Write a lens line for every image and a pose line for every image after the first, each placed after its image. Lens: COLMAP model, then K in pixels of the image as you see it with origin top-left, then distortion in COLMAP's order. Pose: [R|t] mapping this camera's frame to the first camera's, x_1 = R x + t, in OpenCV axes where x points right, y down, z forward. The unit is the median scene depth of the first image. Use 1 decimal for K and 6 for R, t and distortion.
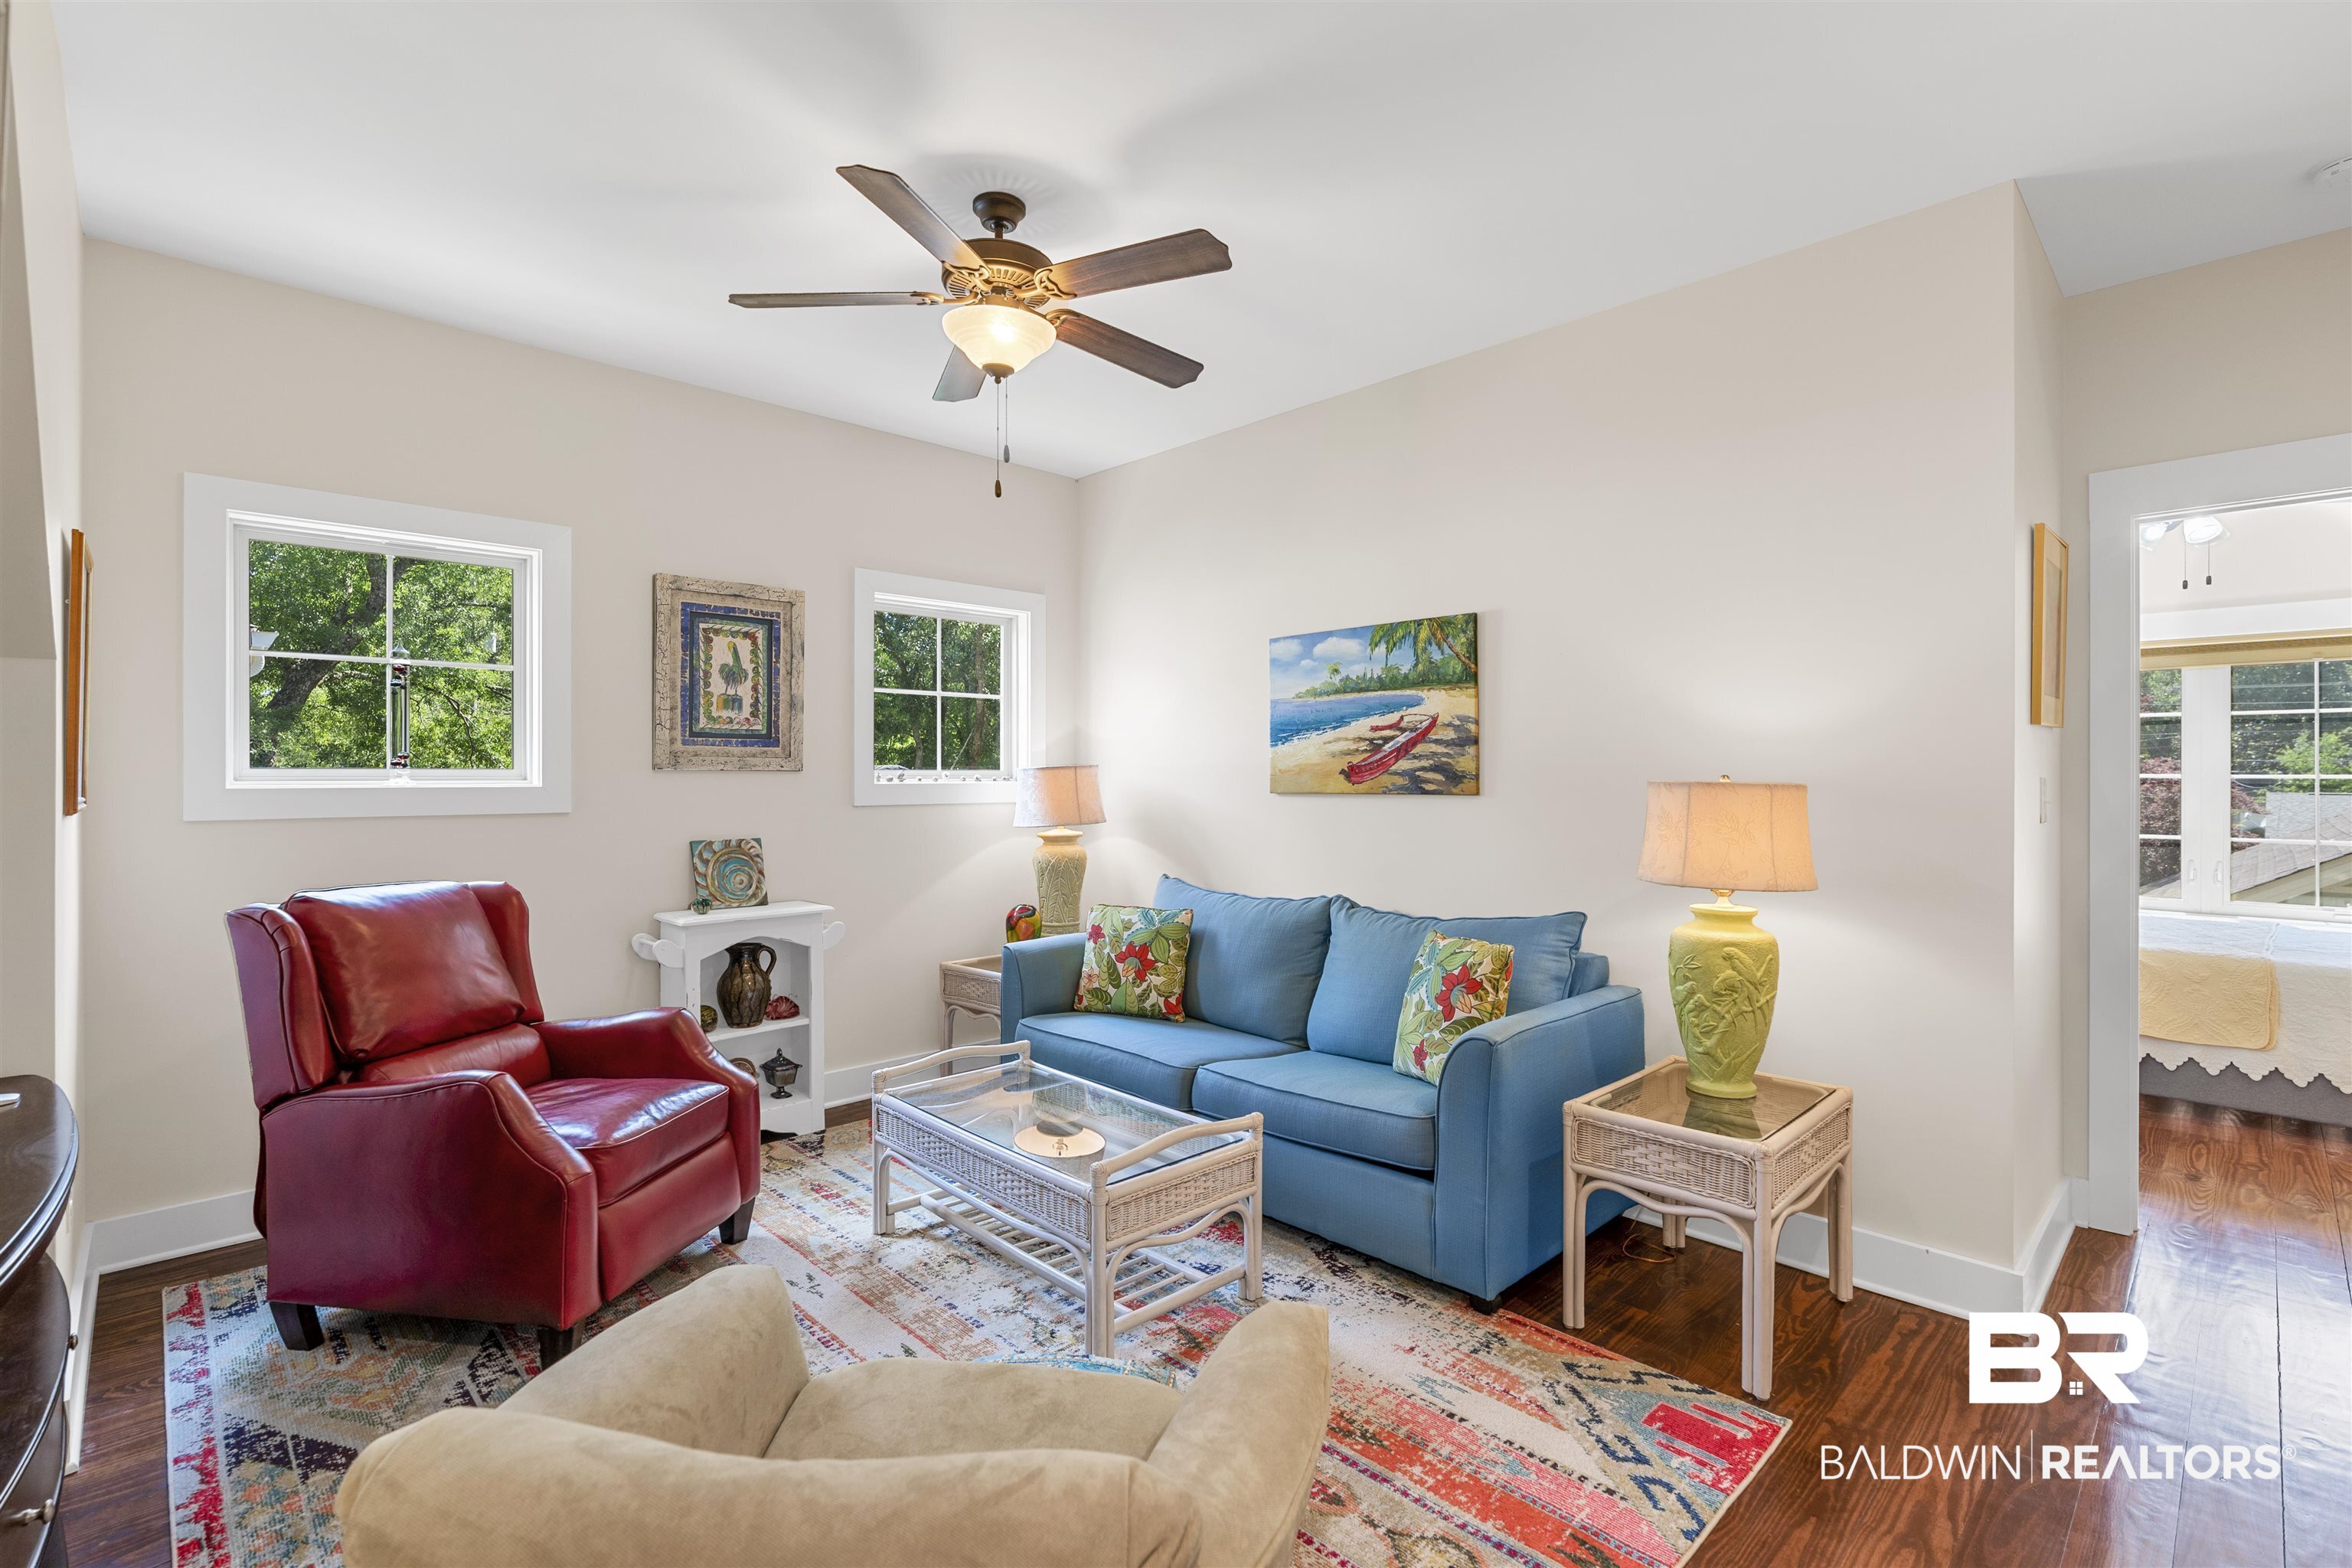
lens RADIAL K [[1065.3, 0, 1177.2], [0, 1065.3, 770.9], [0, 0, 1]] dist [-0.010478, 0.003022]
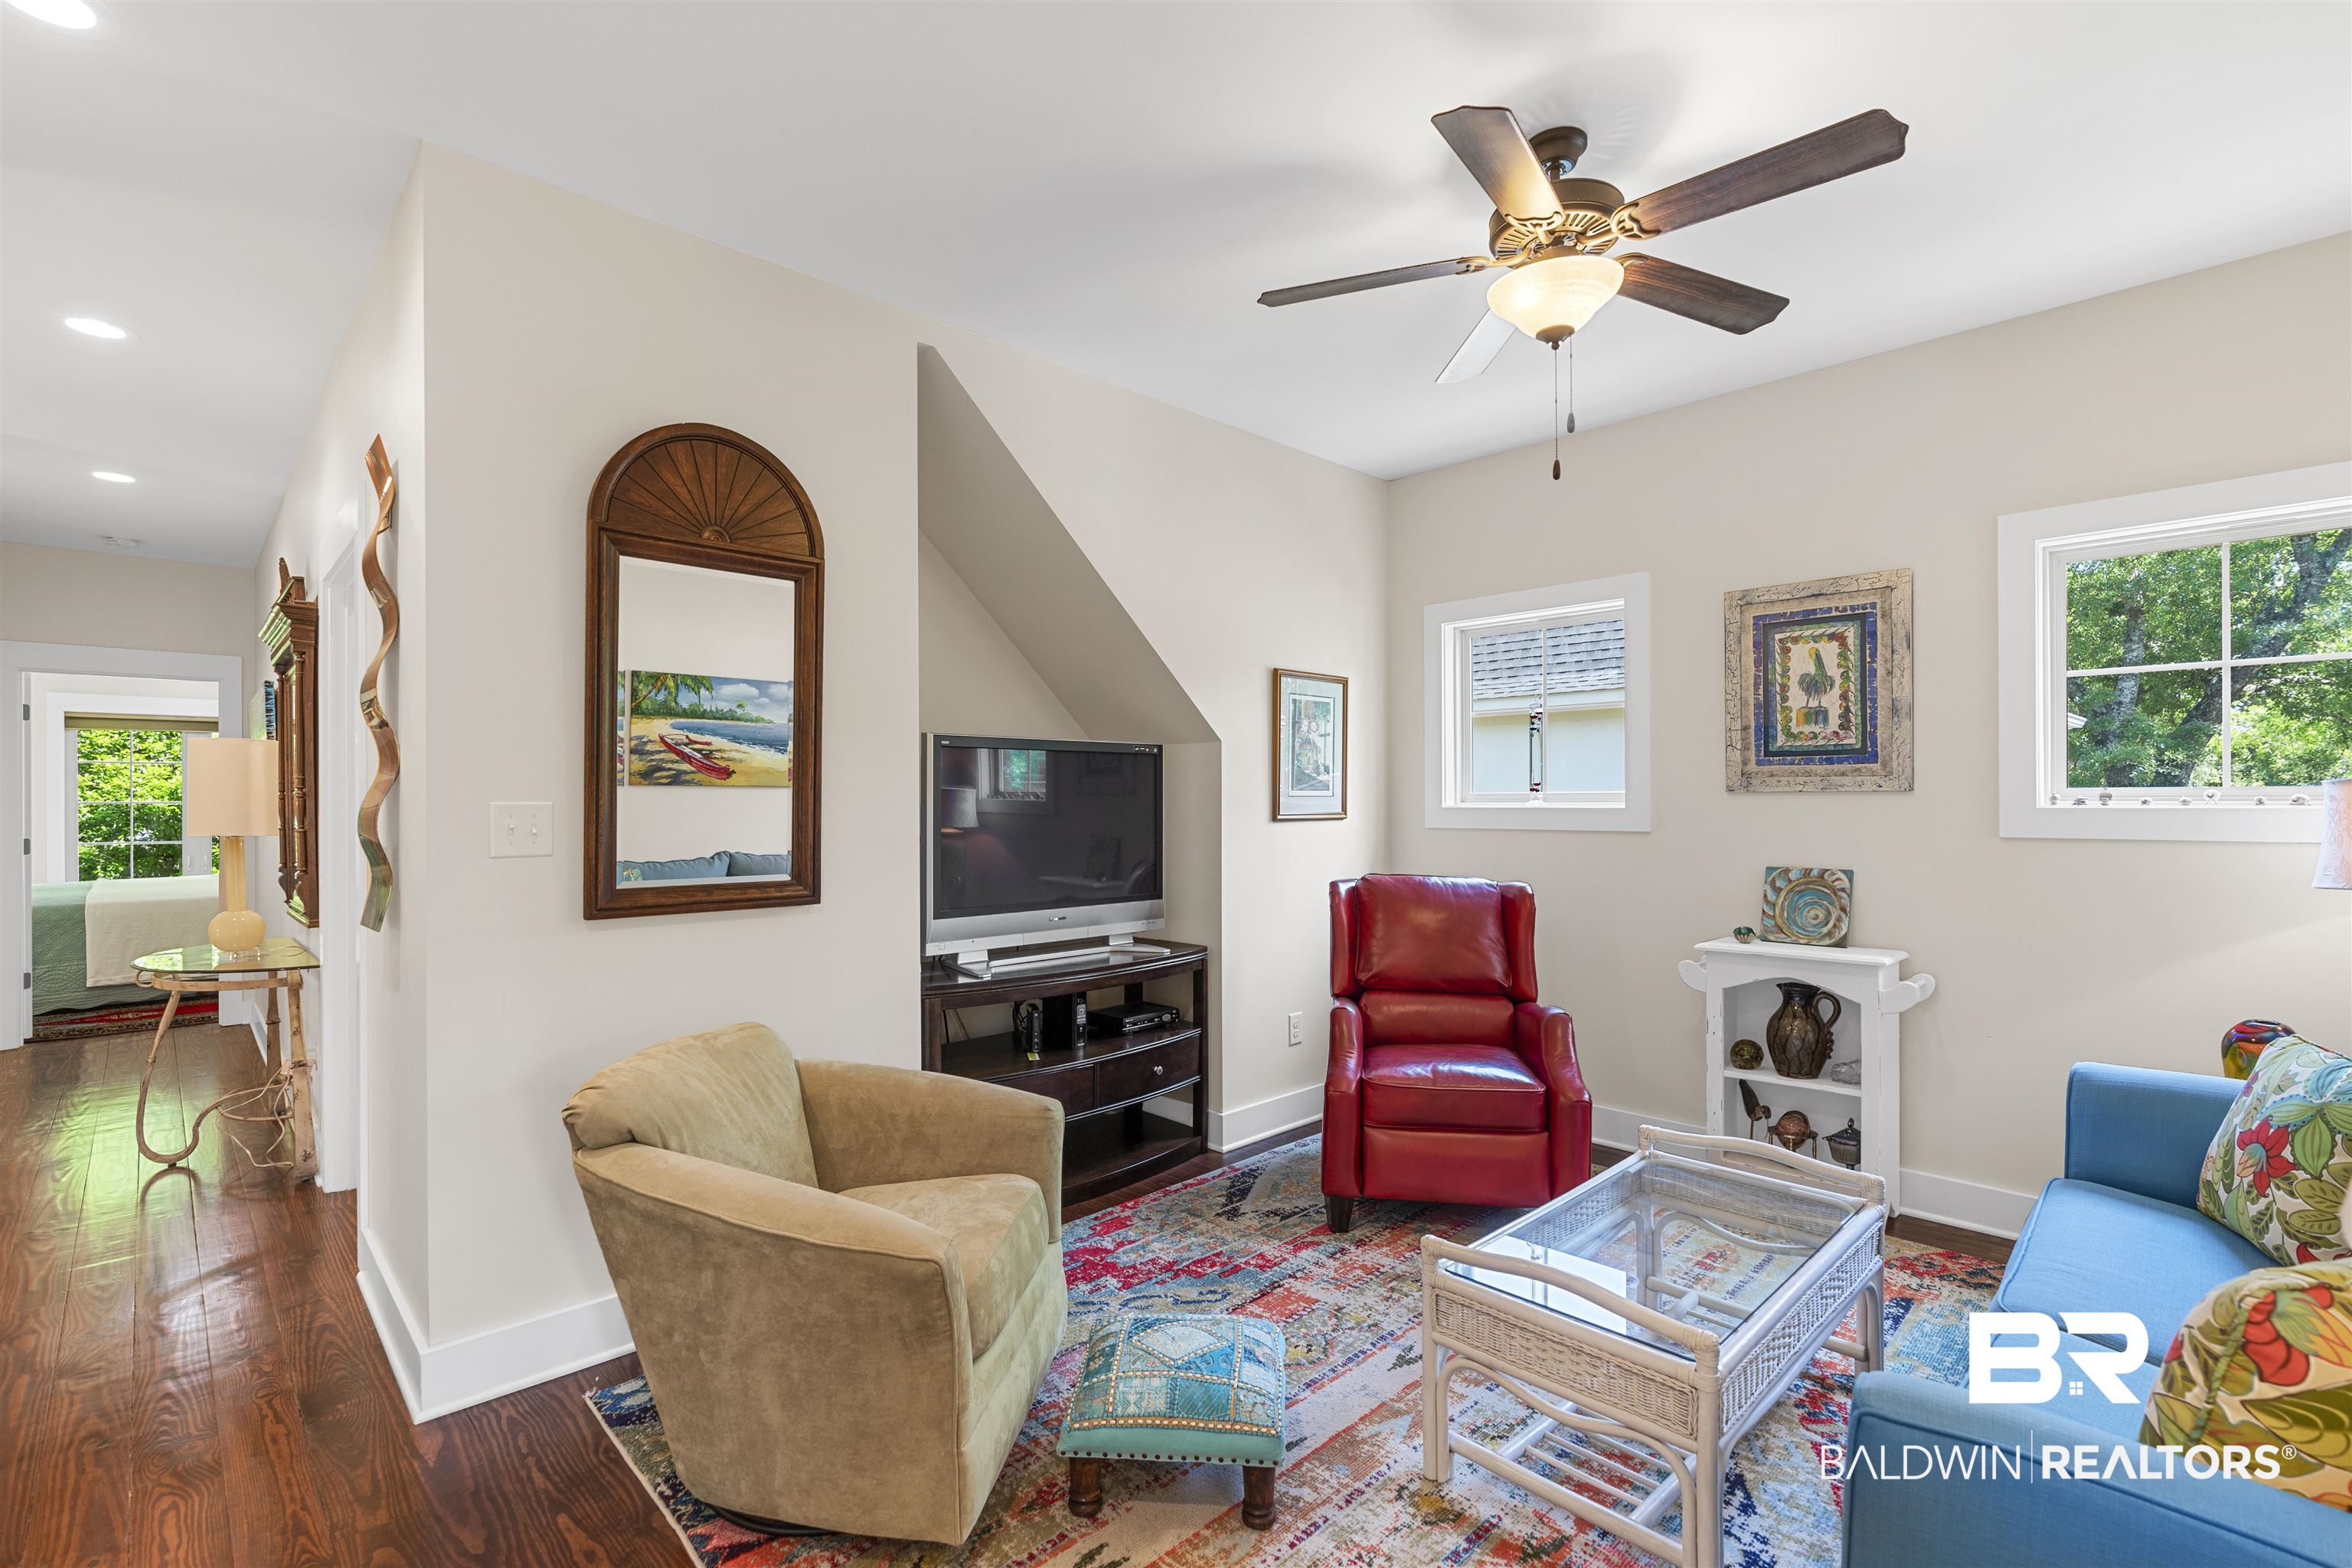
lens RADIAL K [[1065.3, 0, 1175.9], [0, 1065.3, 801.9], [0, 0, 1]] dist [-0.010478, 0.003022]
pose [[-0.003302, 0.004382, -0.999985, 0.479749], [0.009059, 0.999949, 0.004351, -0.000523], [0.999954, -0.009045, -0.003342, 0.470132]]
